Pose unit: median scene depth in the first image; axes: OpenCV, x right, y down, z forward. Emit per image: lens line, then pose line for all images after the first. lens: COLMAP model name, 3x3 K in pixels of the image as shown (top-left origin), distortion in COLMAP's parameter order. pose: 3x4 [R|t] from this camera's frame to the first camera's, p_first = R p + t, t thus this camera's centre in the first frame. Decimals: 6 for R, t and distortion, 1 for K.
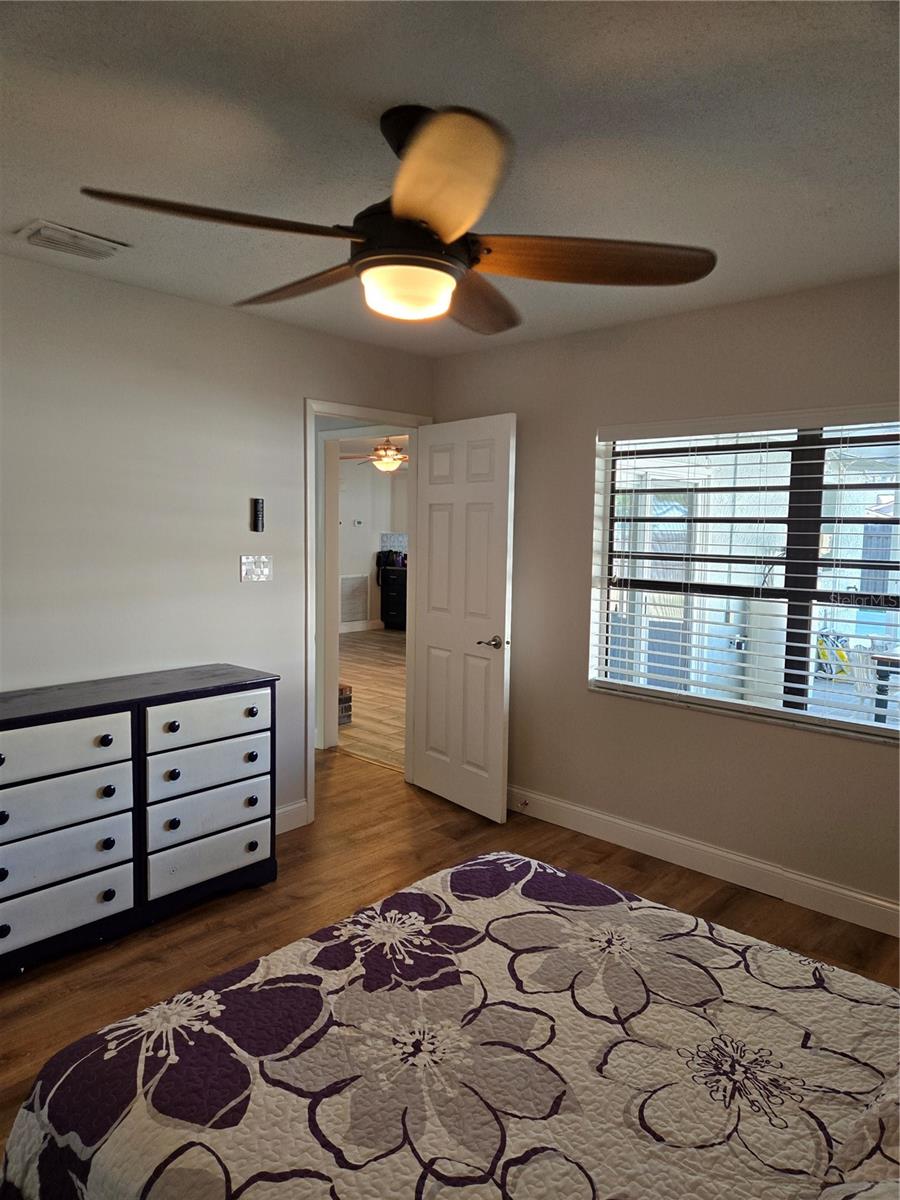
lens RADIAL K [[799.7, 0, 448.7], [0, 799.7, 595.6], [0, 0, 1]] dist [0.070975, -0.061303]
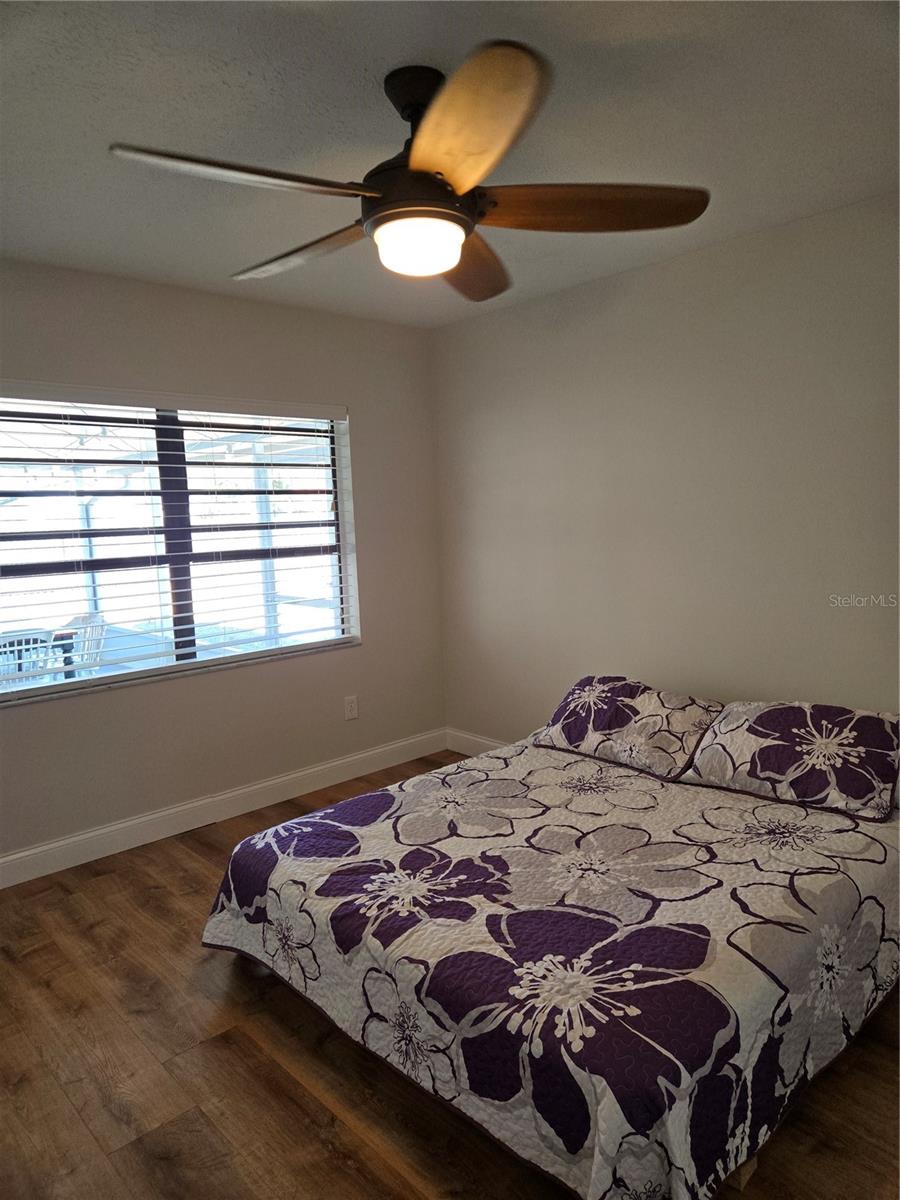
lens RADIAL K [[799.7, 0, 444.0], [0, 799.7, 603.2], [0, 0, 1]] dist [0.070975, -0.061303]
pose [[0.094678, -0.136542, 0.986100, -1.014353], [0.132091, 0.983514, 0.123501, -0.046586], [-0.986706, 0.118562, 0.111153, 0.812197]]
